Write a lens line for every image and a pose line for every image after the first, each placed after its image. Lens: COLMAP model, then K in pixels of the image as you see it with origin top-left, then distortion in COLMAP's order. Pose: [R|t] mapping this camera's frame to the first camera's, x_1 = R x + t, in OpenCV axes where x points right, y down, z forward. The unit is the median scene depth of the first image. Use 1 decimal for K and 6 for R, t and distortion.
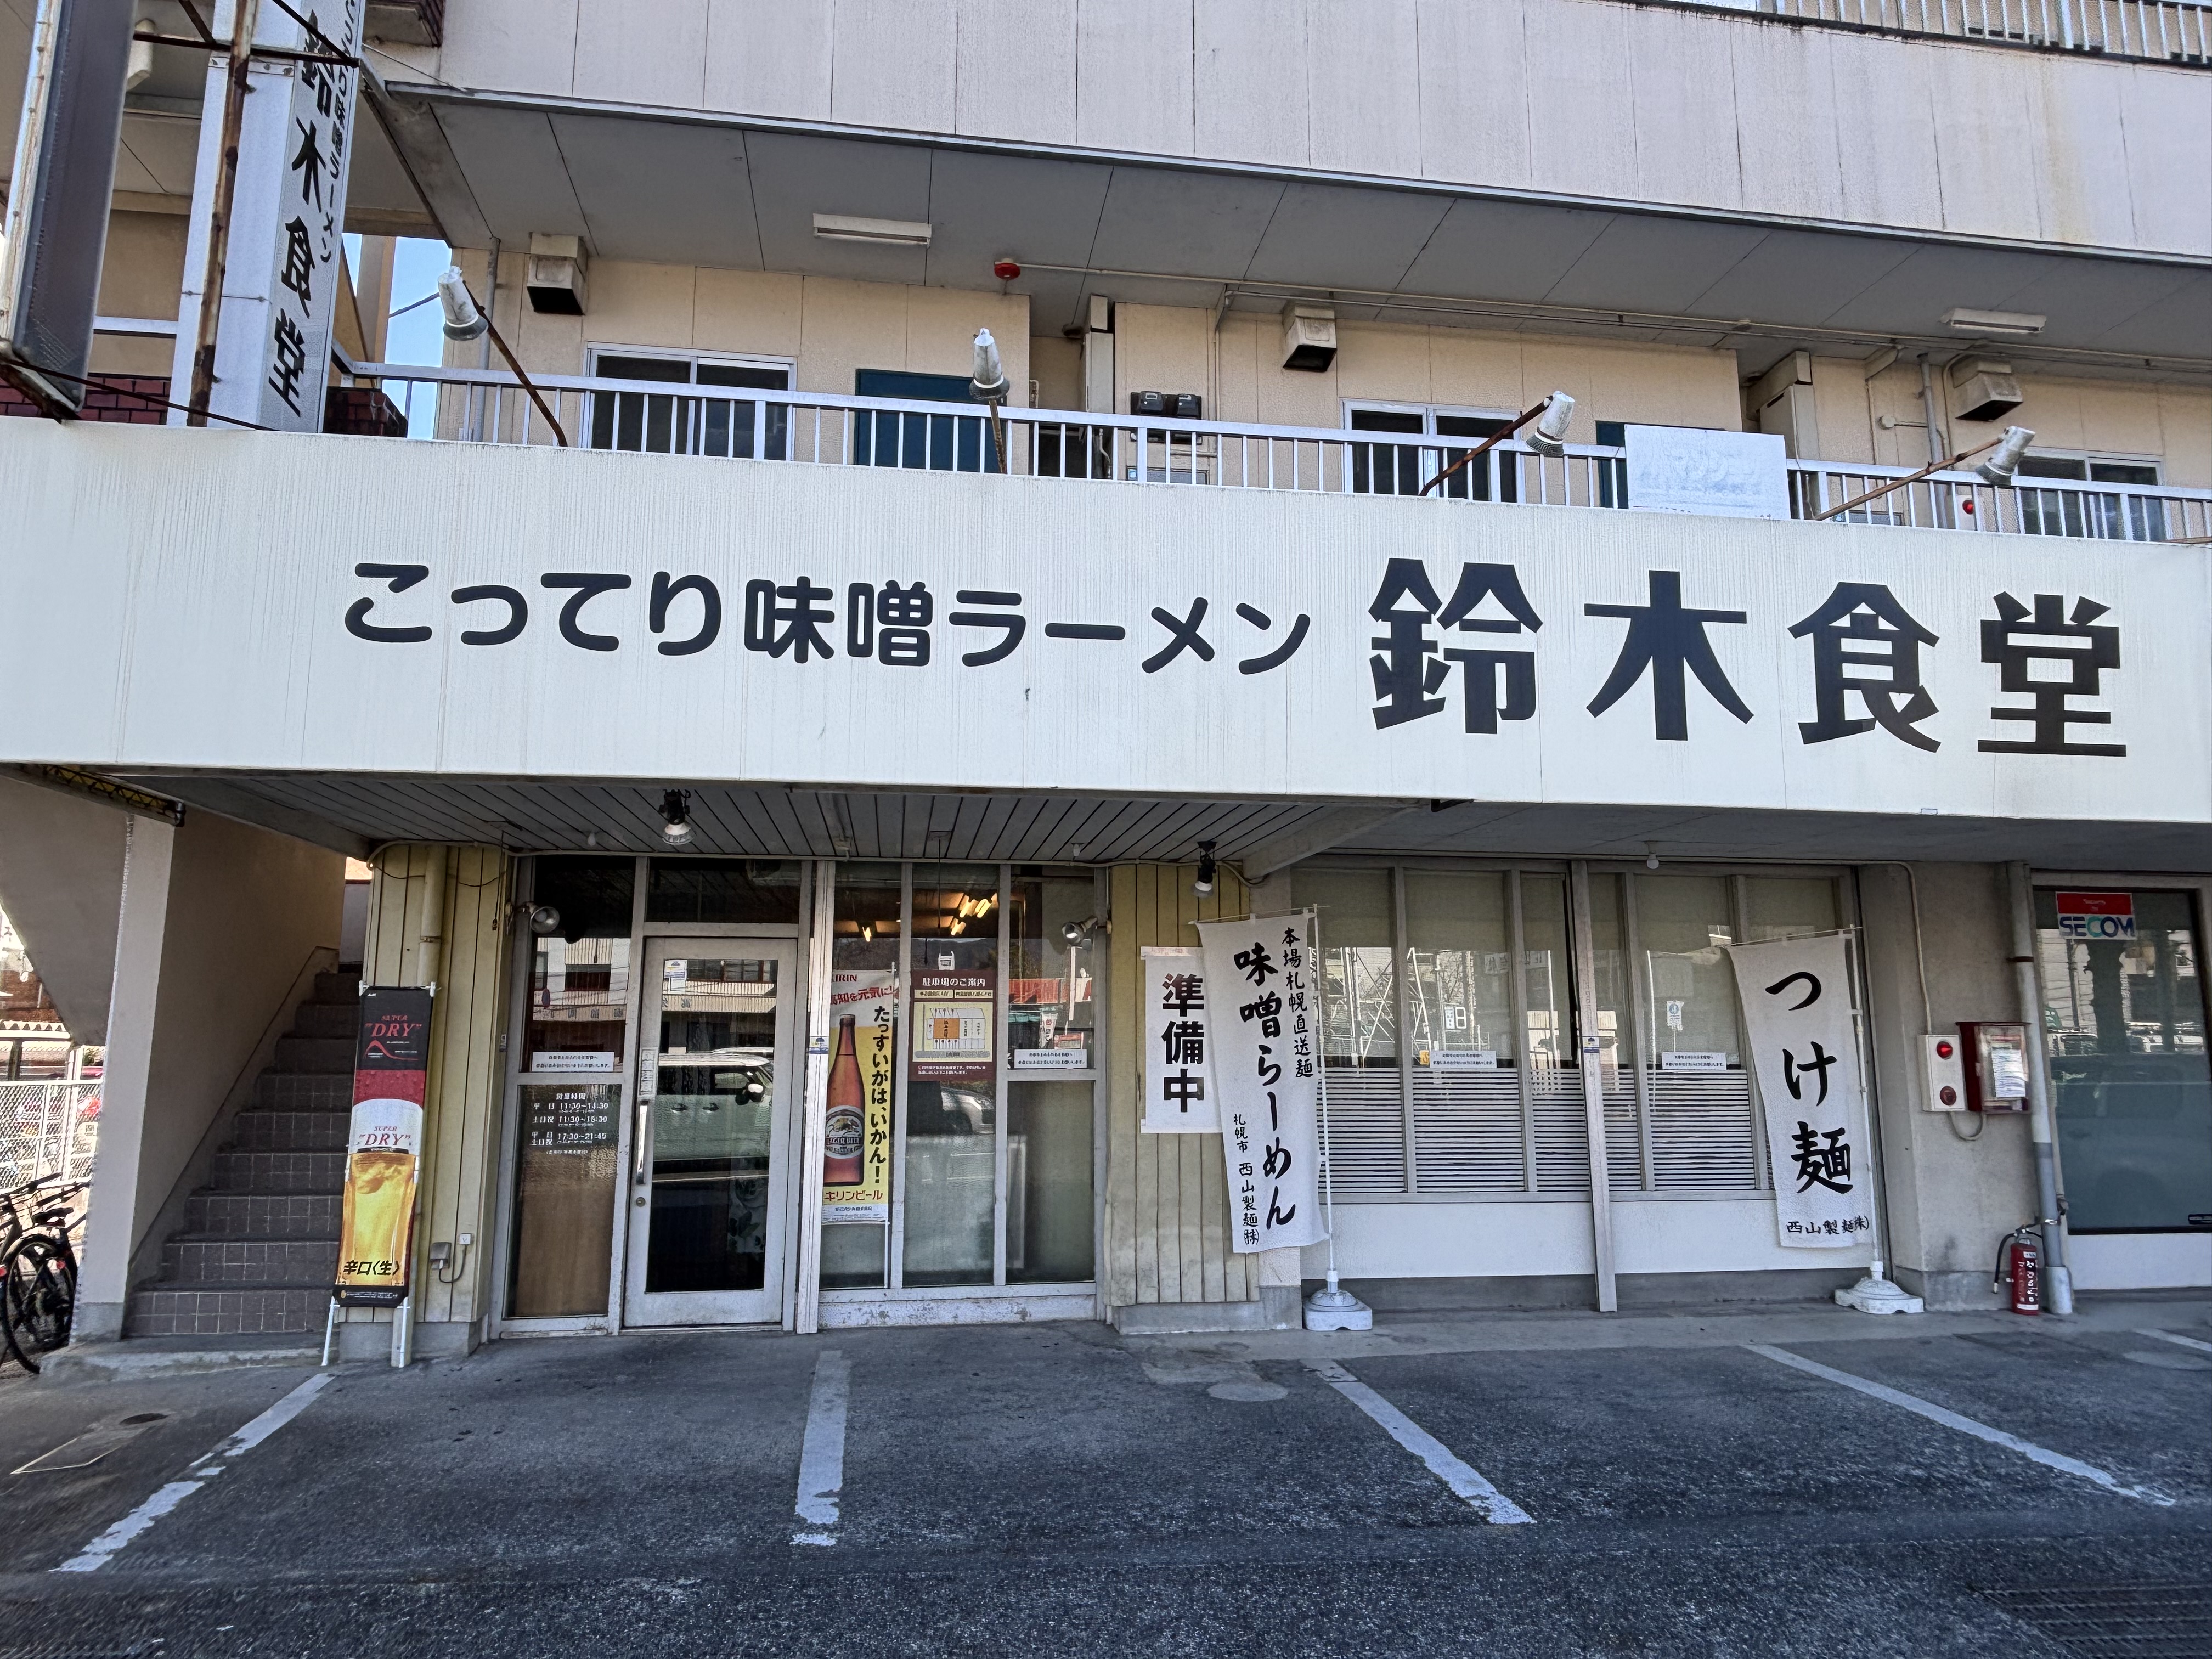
lens RADIAL K [[1385.0, 0, 1106.3], [0, 1385.0, 828.8], [0, 0, 1]] dist [0.003249, -0.006921]
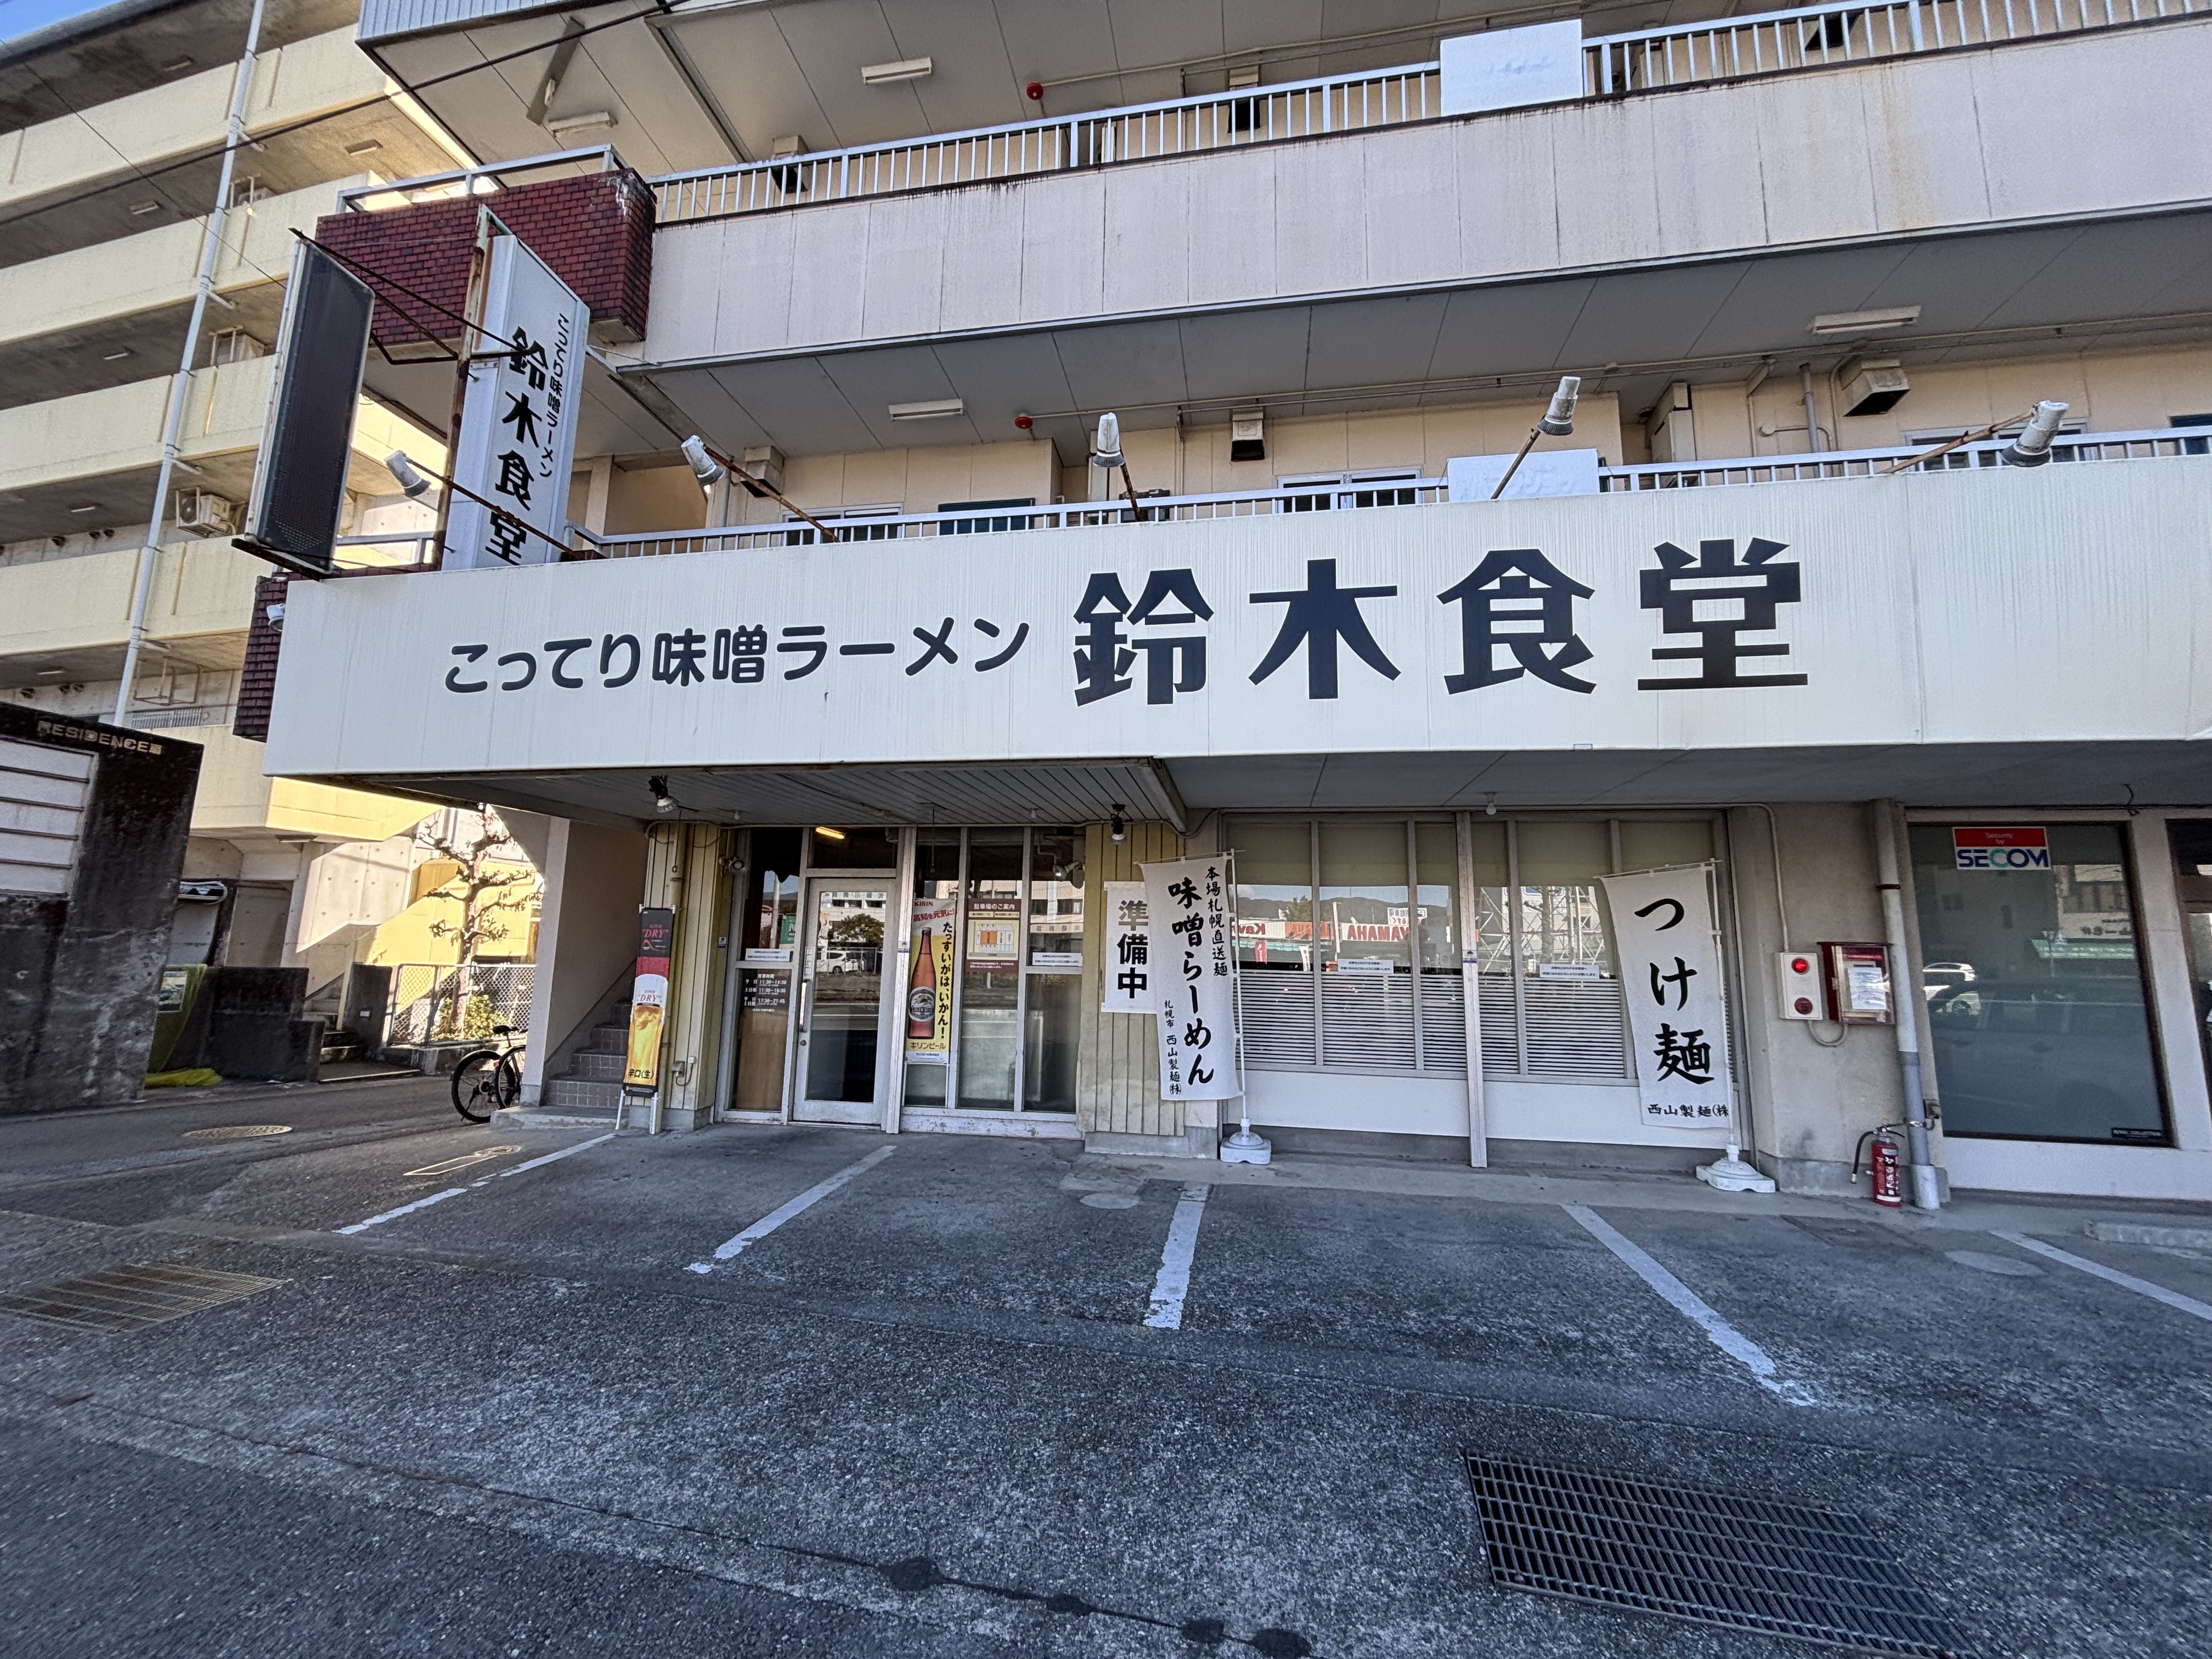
lens RADIAL K [[884.6, 0, 1097.9], [0, 884.6, 828.3], [0, 0, 1]] dist [-0.003332, 0.001843]
pose [[0.949670, -0.027168, -0.312071, 0.343501], [0.030355, 0.999525, 0.005359, 0.029201], [0.311777, -0.014562, 0.950044, 0.154570]]
